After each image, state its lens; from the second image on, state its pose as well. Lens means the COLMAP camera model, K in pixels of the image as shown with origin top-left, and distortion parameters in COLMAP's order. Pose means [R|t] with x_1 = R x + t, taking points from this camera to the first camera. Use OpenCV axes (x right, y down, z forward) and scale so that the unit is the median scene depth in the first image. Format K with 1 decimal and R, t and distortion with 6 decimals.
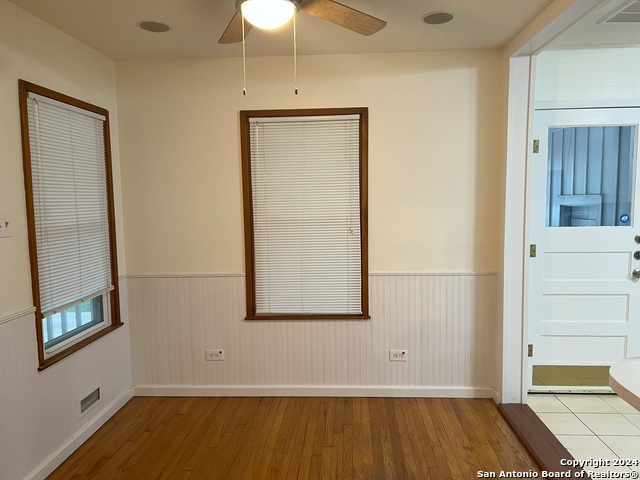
lens RADIAL K [[479.1, 0, 320.0], [0, 479.1, 240.0], [0, 0, 1]] dist [0.009201, 0.002341]
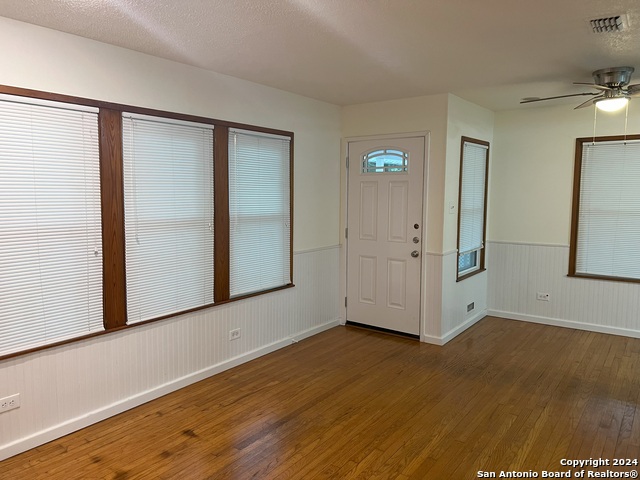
lens RADIAL K [[479.1, 0, 320.0], [0, 479.1, 240.0], [0, 0, 1]] dist [0.009201, 0.002341]
pose [[0.840466, 0.071606, -0.537113, -0.007183], [-0.057987, 0.997423, 0.042236, 0.038841], [0.538753, -0.004352, 0.842452, -0.767665]]
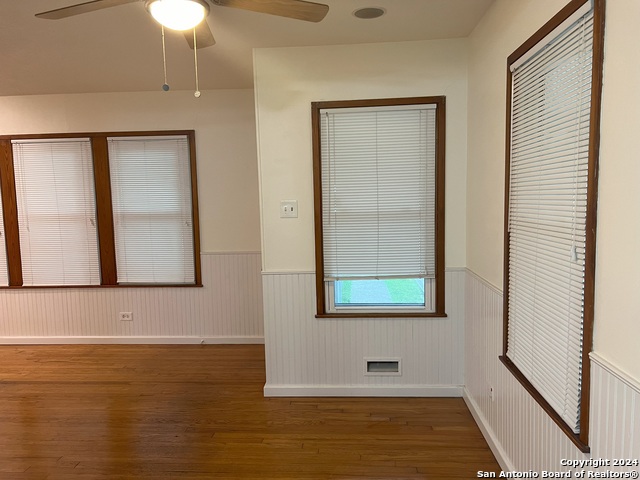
lens RADIAL K [[486.5, 0, 320.0], [0, 486.5, 240.0], [0, 0, 1]] dist [0.007033, -0.001124]
pose [[-0.005667, 0.116478, -0.993177, 0.597627], [-0.056305, 0.991580, 0.116611, -0.085118], [0.998398, 0.056581, 0.000939, 0.798205]]
